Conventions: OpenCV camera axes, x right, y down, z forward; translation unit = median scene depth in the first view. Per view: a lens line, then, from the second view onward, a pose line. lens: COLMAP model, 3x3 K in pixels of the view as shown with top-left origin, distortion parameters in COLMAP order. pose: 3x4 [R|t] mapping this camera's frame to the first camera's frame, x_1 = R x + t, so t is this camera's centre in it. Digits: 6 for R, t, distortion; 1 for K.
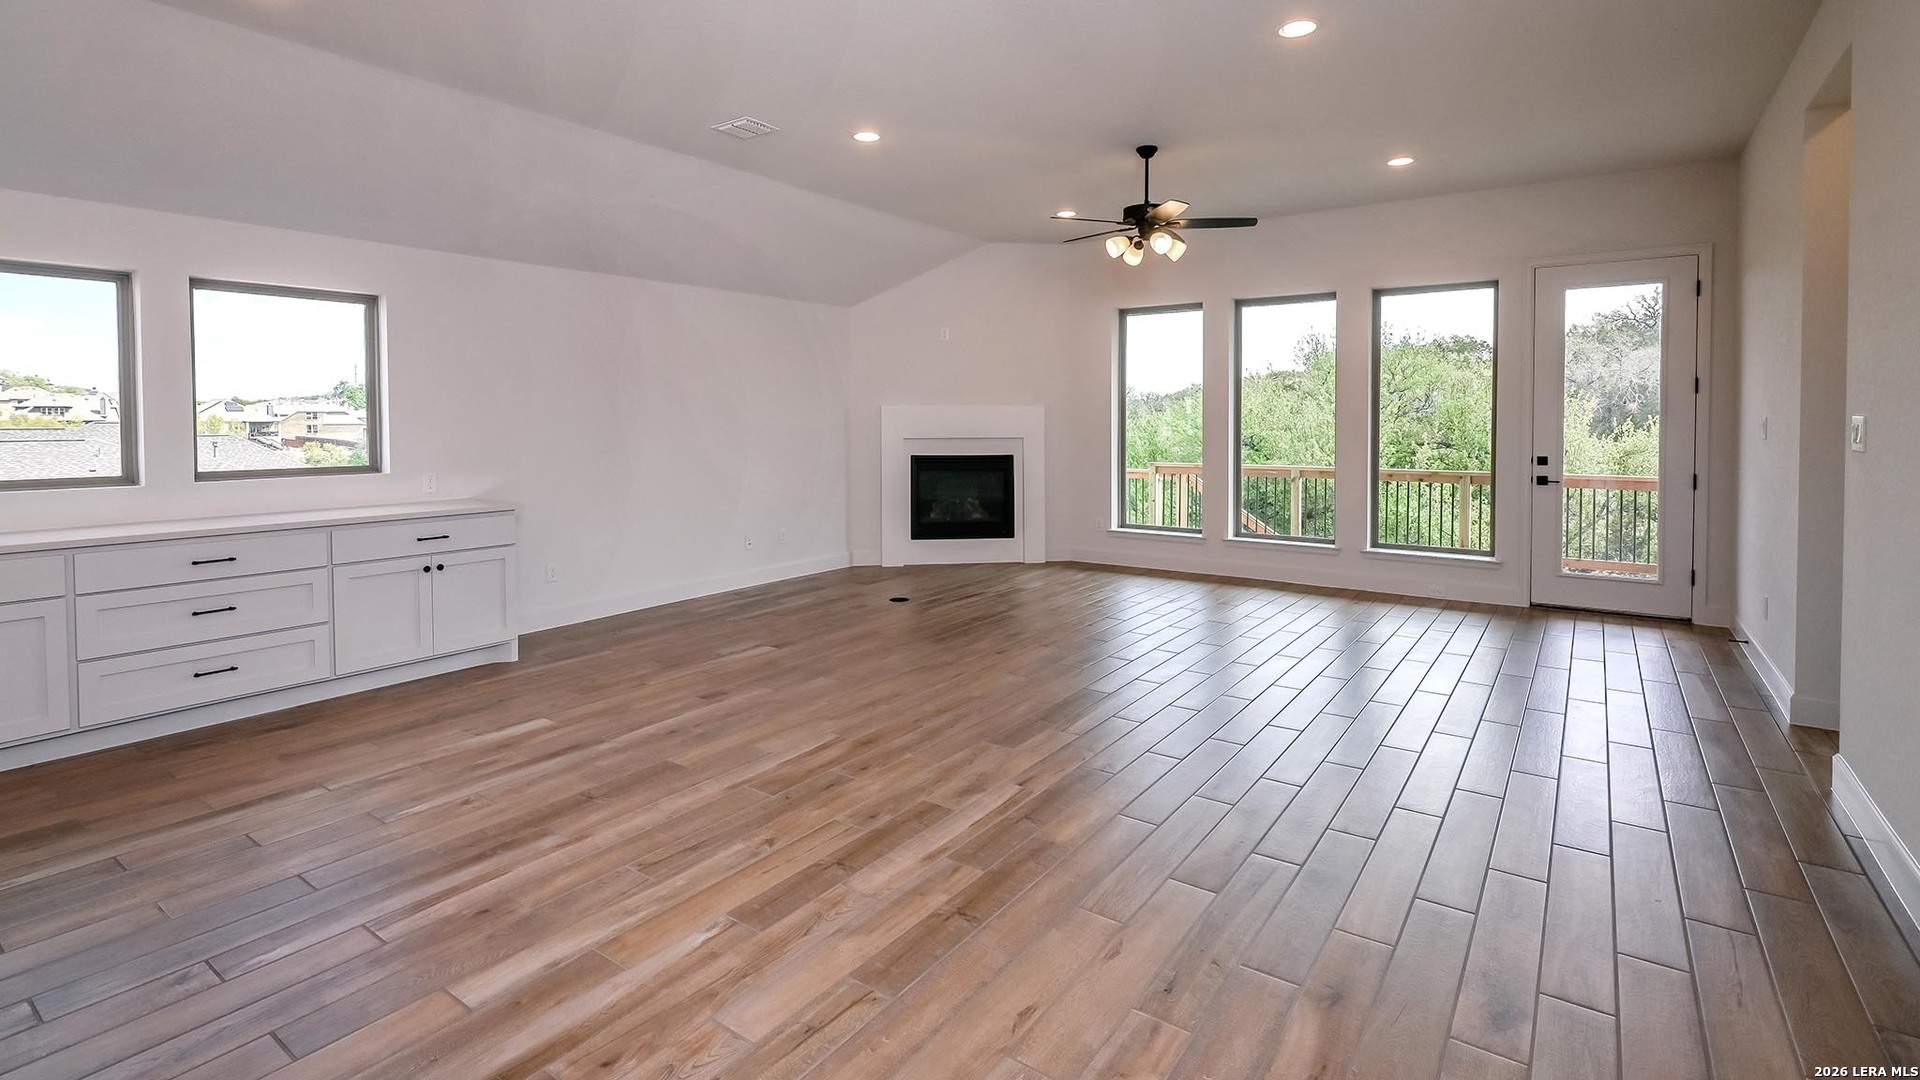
lens RADIAL K [[879.2, 0, 960.0], [0, 879.2, 540.0], [0, 0, 1]] dist [-0.000627, -0.000040]
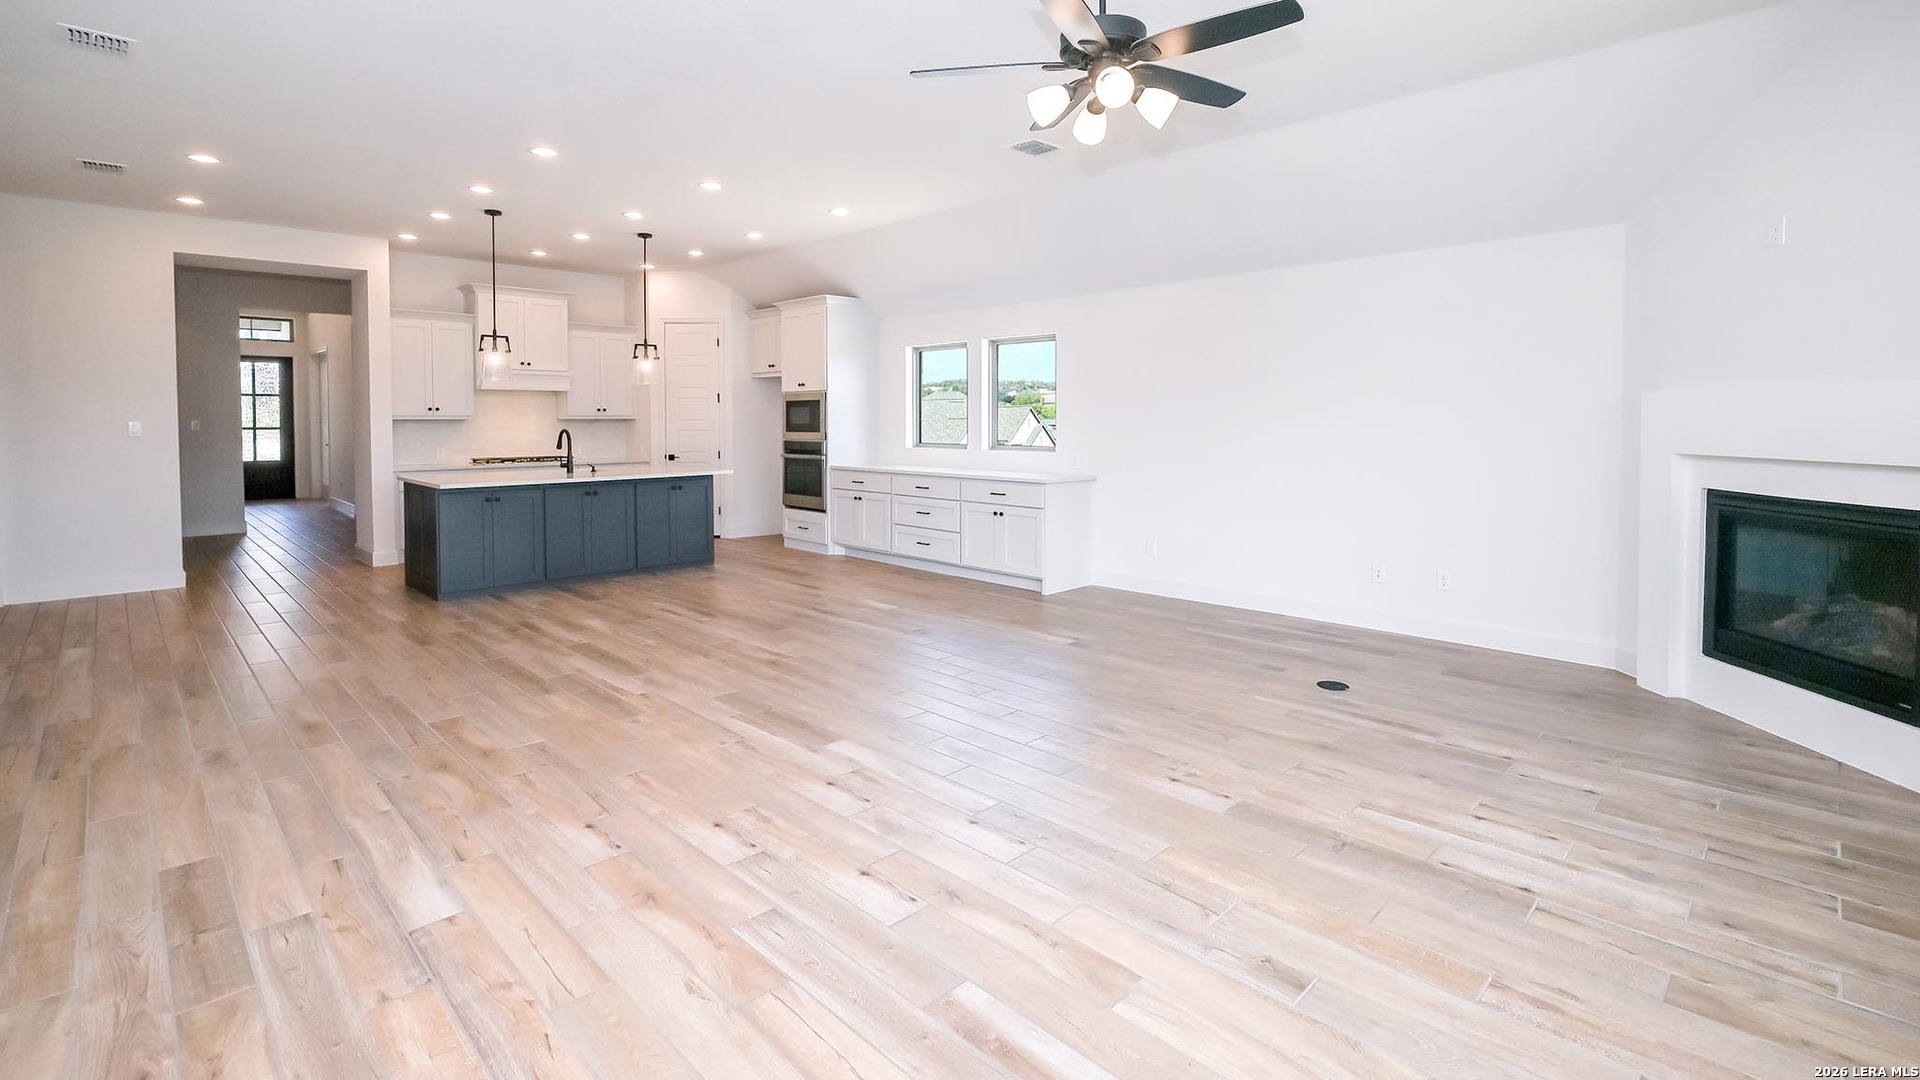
lens RADIAL K [[879.2, 0, 960.0], [0, 879.2, 540.0], [0, 0, 1]] dist [-0.000627, -0.000040]
pose [[-0.174754, 0.141140, -0.974444, 0.903802], [-0.130896, 0.977558, 0.165065, -0.165743], [0.975873, 0.156396, -0.152357, 1.165217]]
